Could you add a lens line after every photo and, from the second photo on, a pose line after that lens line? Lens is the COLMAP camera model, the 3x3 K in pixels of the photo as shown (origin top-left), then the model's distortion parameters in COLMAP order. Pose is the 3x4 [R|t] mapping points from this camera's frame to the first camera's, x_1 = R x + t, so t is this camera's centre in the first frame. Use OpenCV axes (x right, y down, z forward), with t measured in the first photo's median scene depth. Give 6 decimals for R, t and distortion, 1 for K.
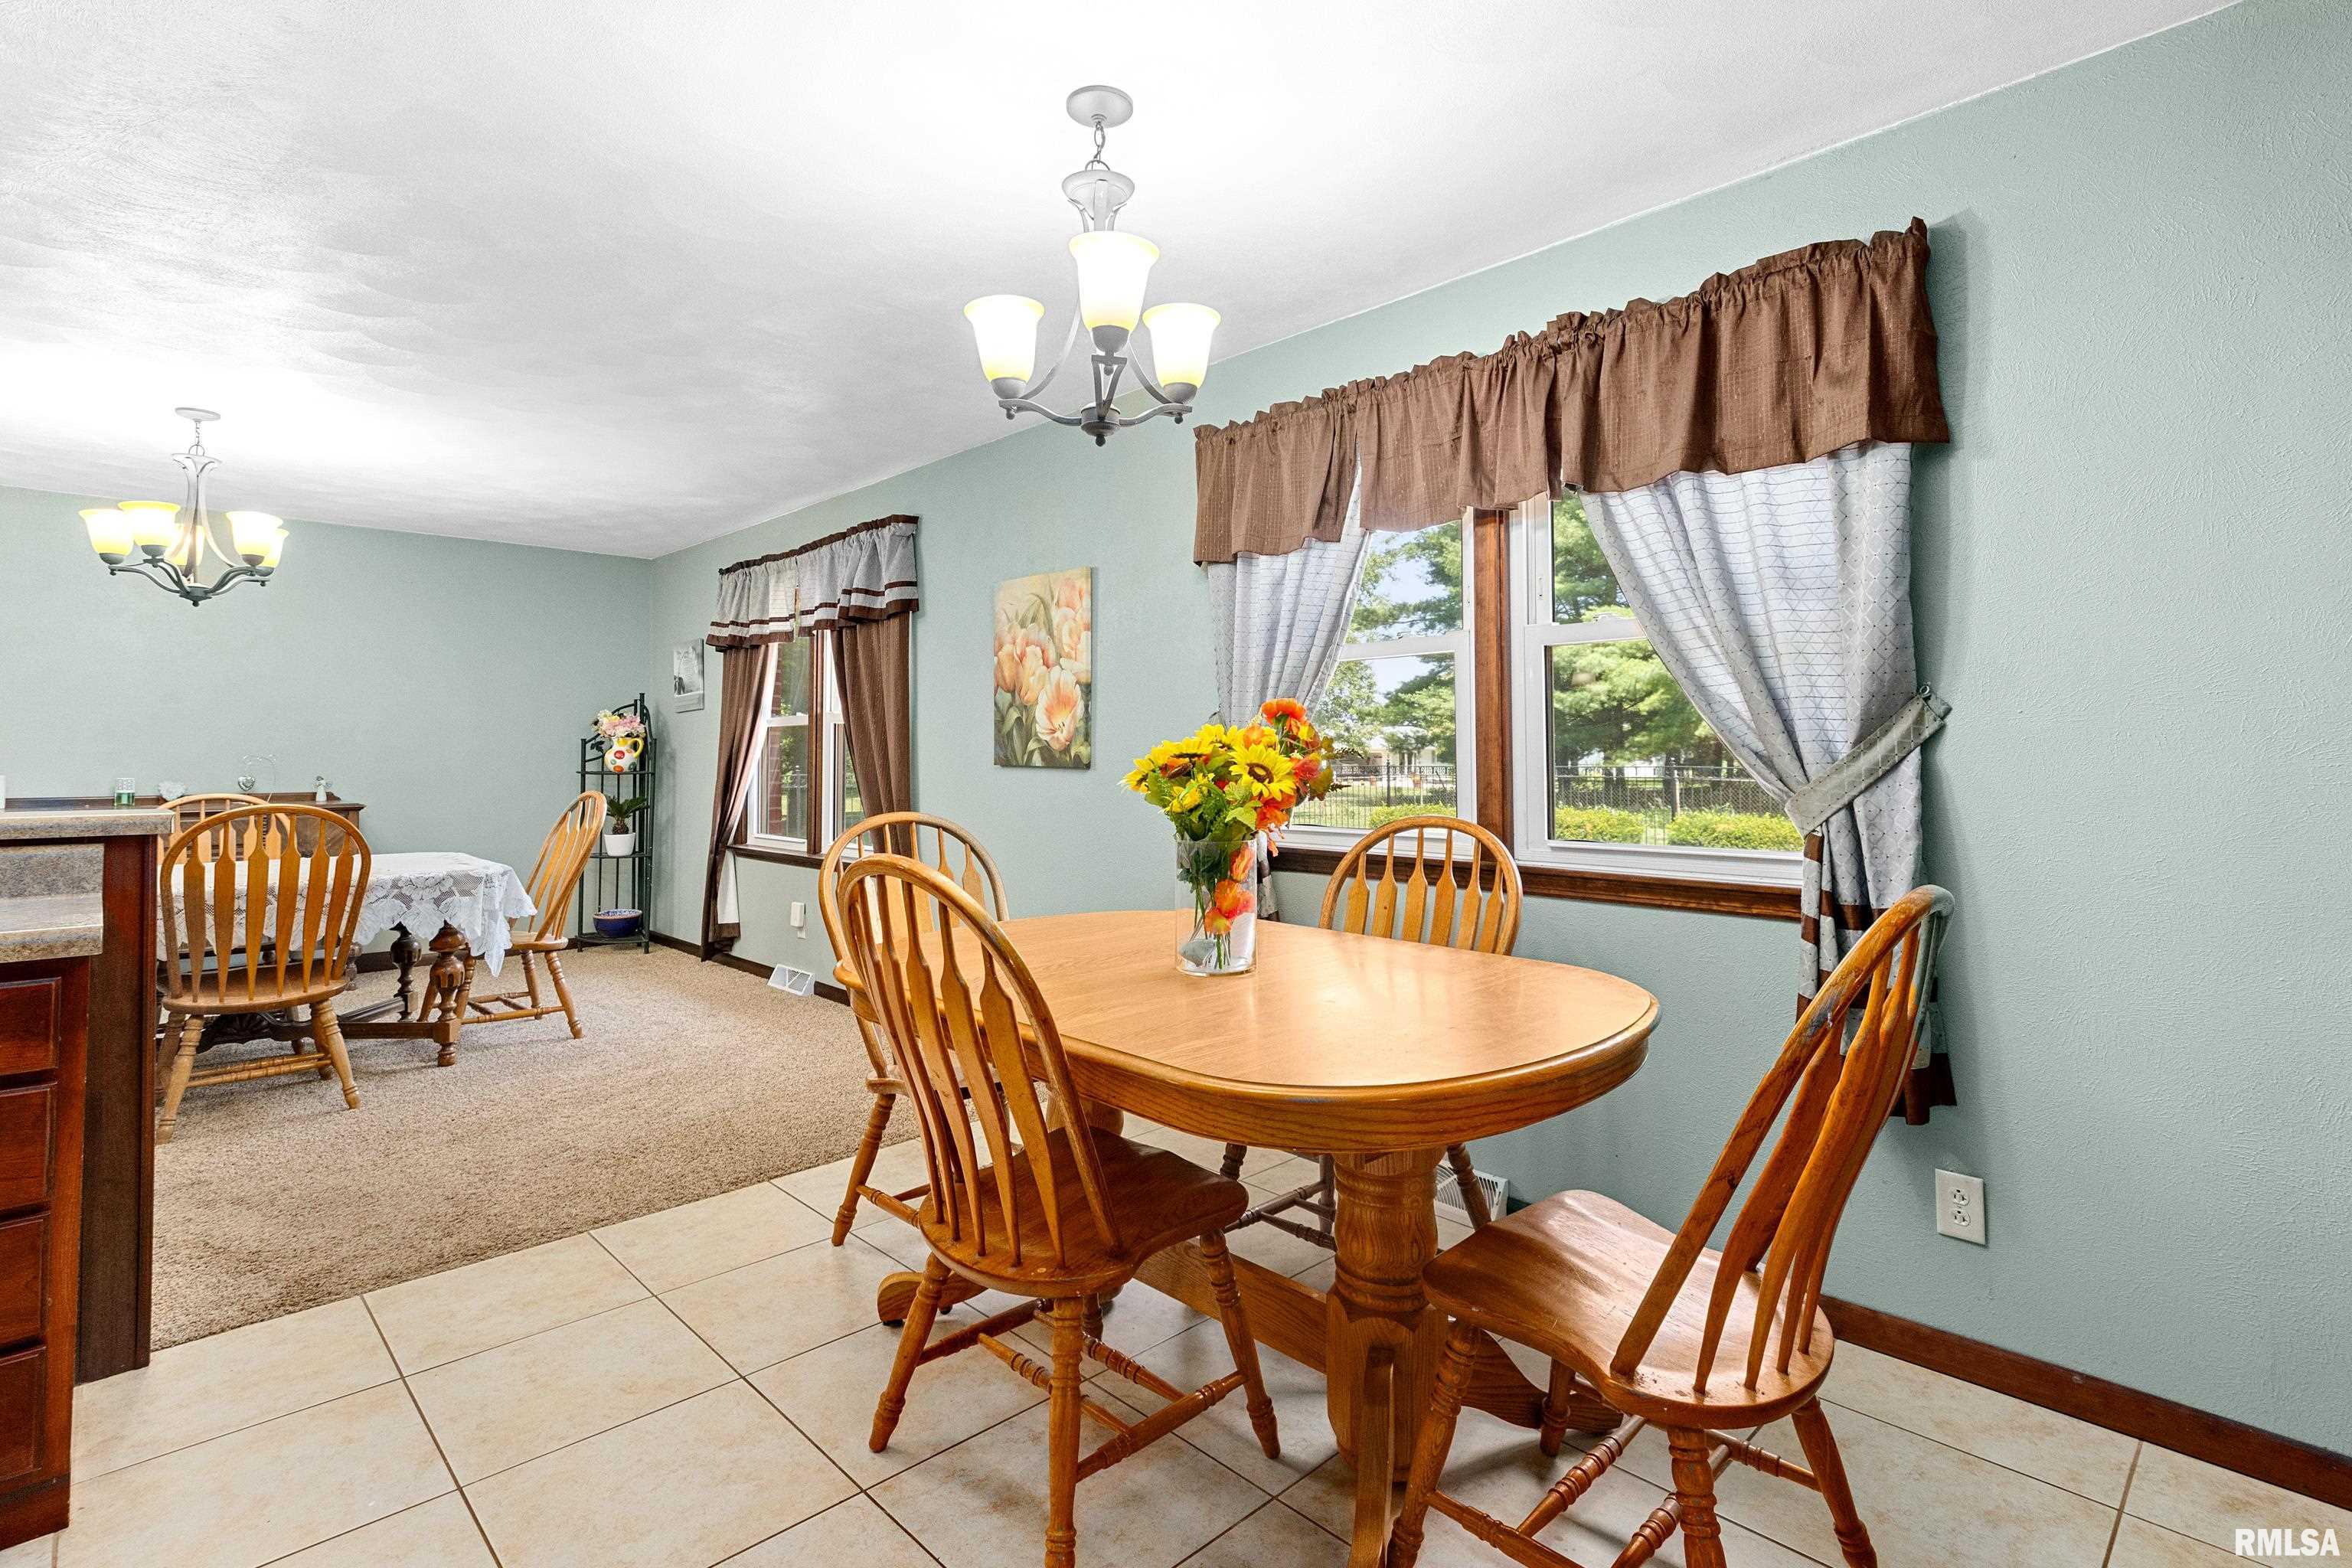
lens RADIAL K [[1103.0, 0, 1196.5], [0, 1103.0, 727.4], [0, 0, 1]] dist [0.005057, -0.001414]
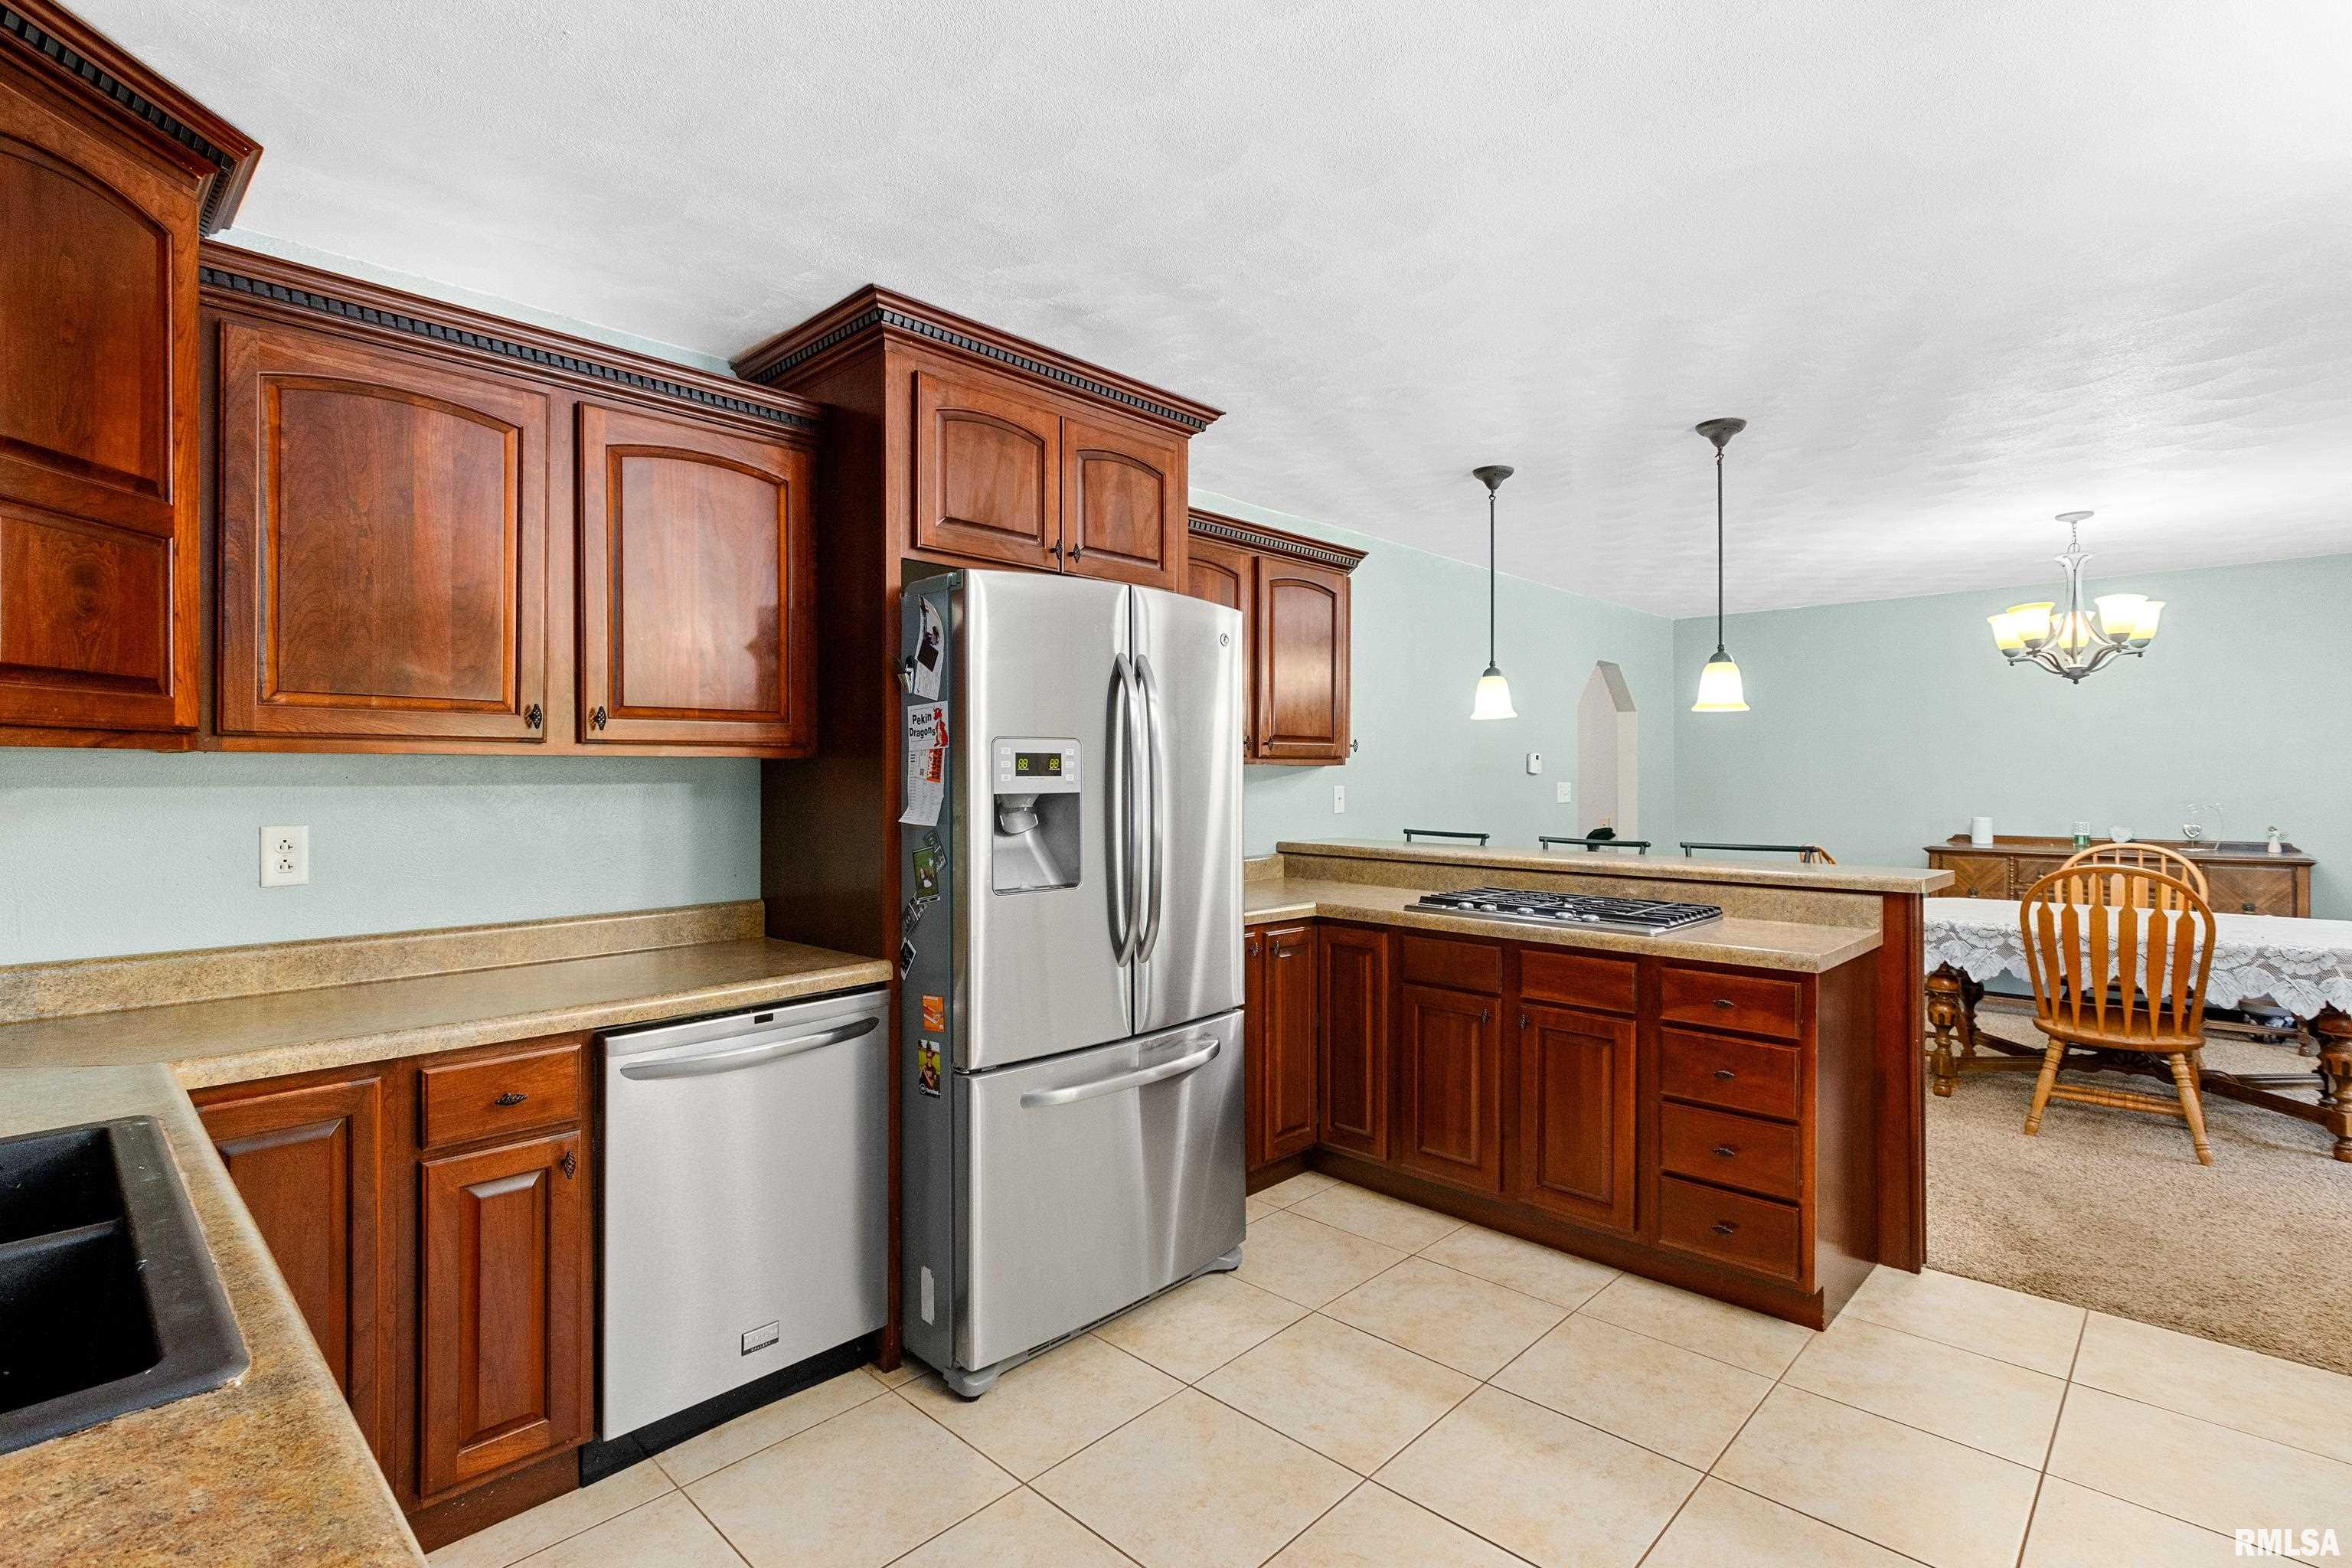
lens RADIAL K [[1103.0, 0, 1153.8], [0, 1103.0, 754.9], [0, 0, 1]] dist [0.005057, -0.001414]
pose [[0.018282, -0.016669, -0.999694, 0.301621], [0.028074, 0.999475, -0.016152, -0.056725], [0.999439, -0.027770, 0.018741, 0.015825]]
